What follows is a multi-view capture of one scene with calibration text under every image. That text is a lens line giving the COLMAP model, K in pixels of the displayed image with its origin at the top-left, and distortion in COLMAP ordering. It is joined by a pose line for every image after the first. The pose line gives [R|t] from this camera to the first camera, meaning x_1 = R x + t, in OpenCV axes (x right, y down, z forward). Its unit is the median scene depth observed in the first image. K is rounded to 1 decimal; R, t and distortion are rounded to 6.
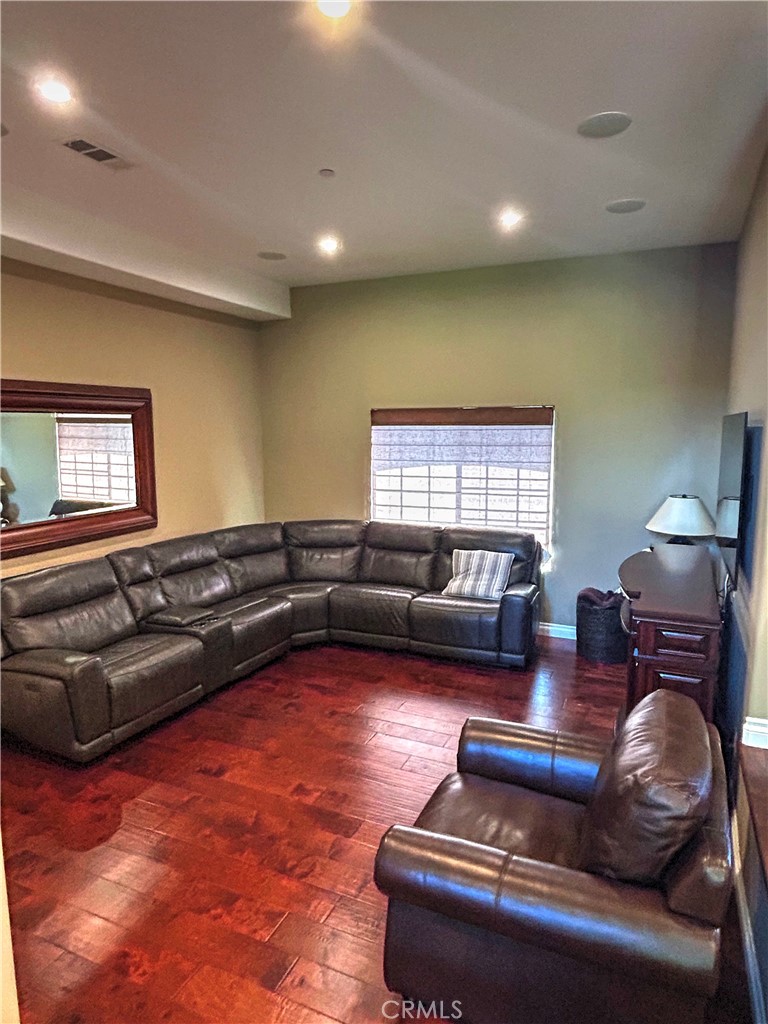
lens RADIAL K [[610.6, 0, 384.0], [0, 610.6, 512.0], [0, 0, 1]] dist [0.013410, -0.043487]
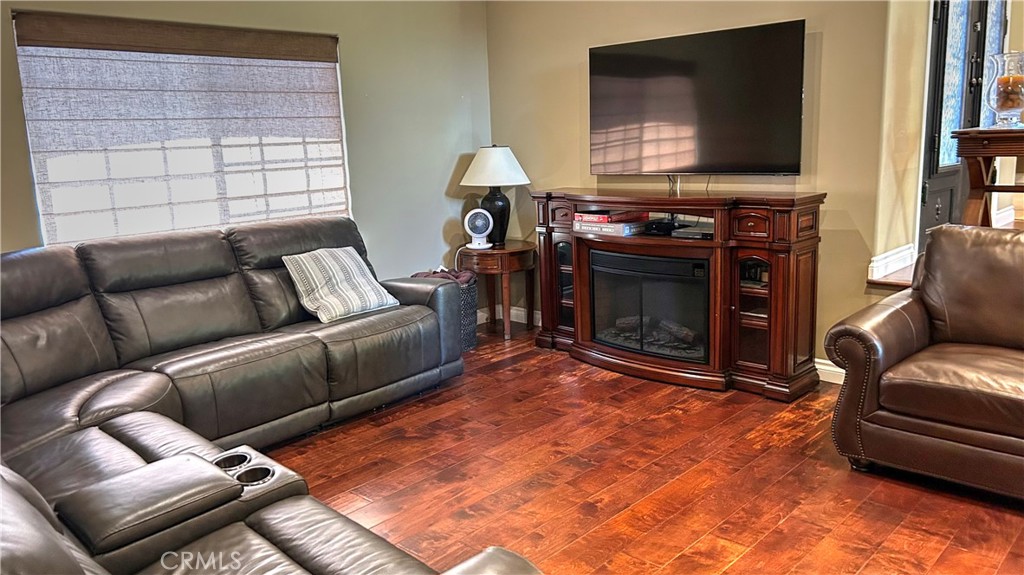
lens RADIAL K [[784.7, 0, 512.0], [0, 784.7, 287.5], [0, 0, 1]] dist [0.024210, -0.001723]
pose [[0.341142, -0.187780, 0.921065, -0.515309], [0.163449, 0.976768, 0.138598, 0.017969], [-0.925692, 0.103265, 0.363909, 0.477494]]
